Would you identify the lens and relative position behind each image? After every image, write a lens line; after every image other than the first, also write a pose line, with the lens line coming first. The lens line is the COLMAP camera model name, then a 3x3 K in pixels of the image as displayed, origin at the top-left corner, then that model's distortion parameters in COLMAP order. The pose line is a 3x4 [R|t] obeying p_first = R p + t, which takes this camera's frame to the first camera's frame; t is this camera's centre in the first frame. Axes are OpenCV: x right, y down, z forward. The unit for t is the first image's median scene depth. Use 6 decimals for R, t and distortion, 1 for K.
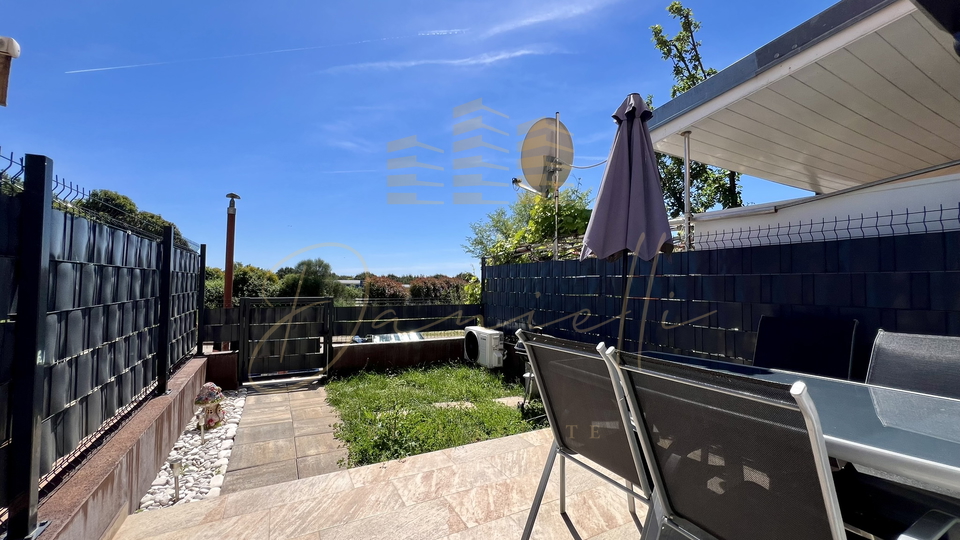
lens RADIAL K [[383.4, 0, 477.0], [0, 383.4, 272.1], [0, 0, 1]] dist [-0.001175, 0.000285]
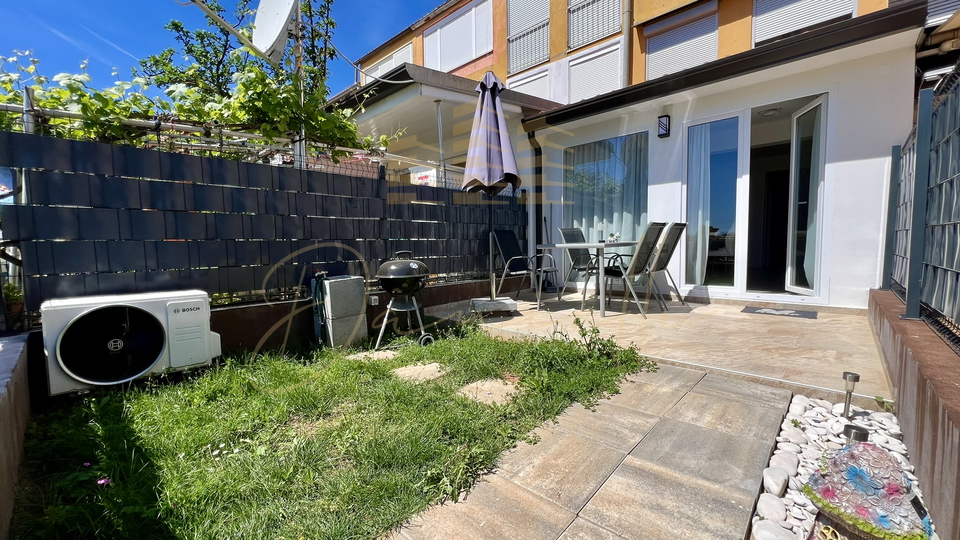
lens RADIAL K [[383.4, 0, 477.0], [0, 383.4, 272.1], [0, 0, 1]] dist [-0.001175, 0.000285]
pose [[-0.327030, -0.071202, 0.942328, -0.583293], [-0.014362, 0.997417, 0.070380, 0.103189], [-0.944905, 0.009483, -0.327208, 0.920690]]
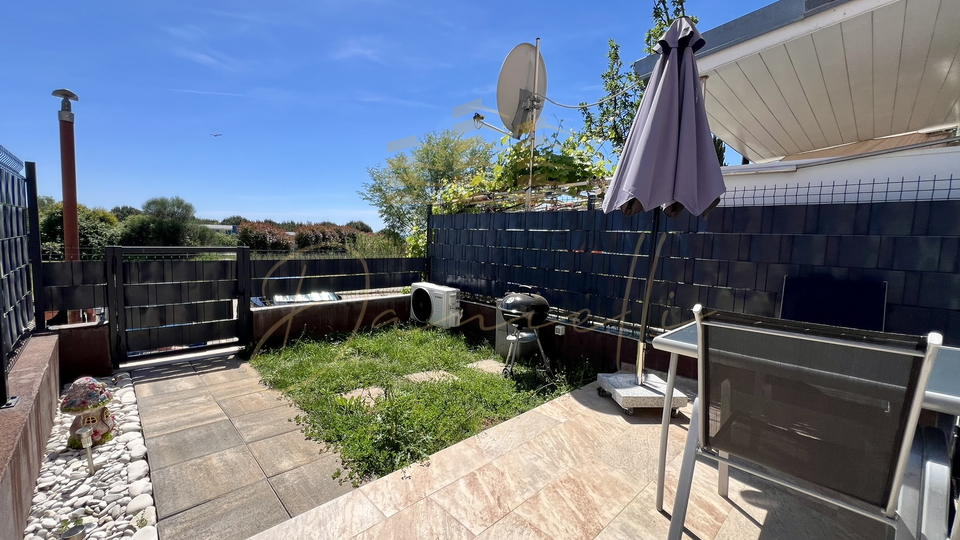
lens RADIAL K [[383.4, 0, 477.0], [0, 383.4, 272.1], [0, 0, 1]] dist [-0.001175, 0.000285]
pose [[0.960437, -0.000451, 0.278498, -0.162428], [-0.035008, 0.991871, 0.122337, 0.005044], [-0.276289, -0.127246, 0.952614, 0.147848]]
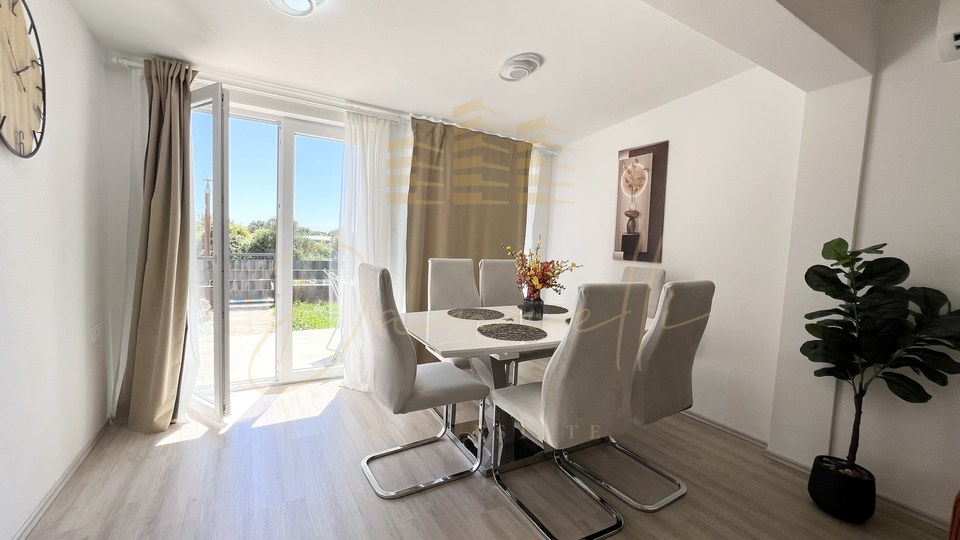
lens RADIAL K [[383.4, 0, 477.0], [0, 383.4, 272.1], [0, 0, 1]] dist [-0.001175, 0.000285]
pose [[0.998167, 0.025959, 0.054676, 0.355781], [-0.031617, 0.993938, 0.105293, -0.051610], [-0.051611, -0.106829, 0.992937, -0.610423]]
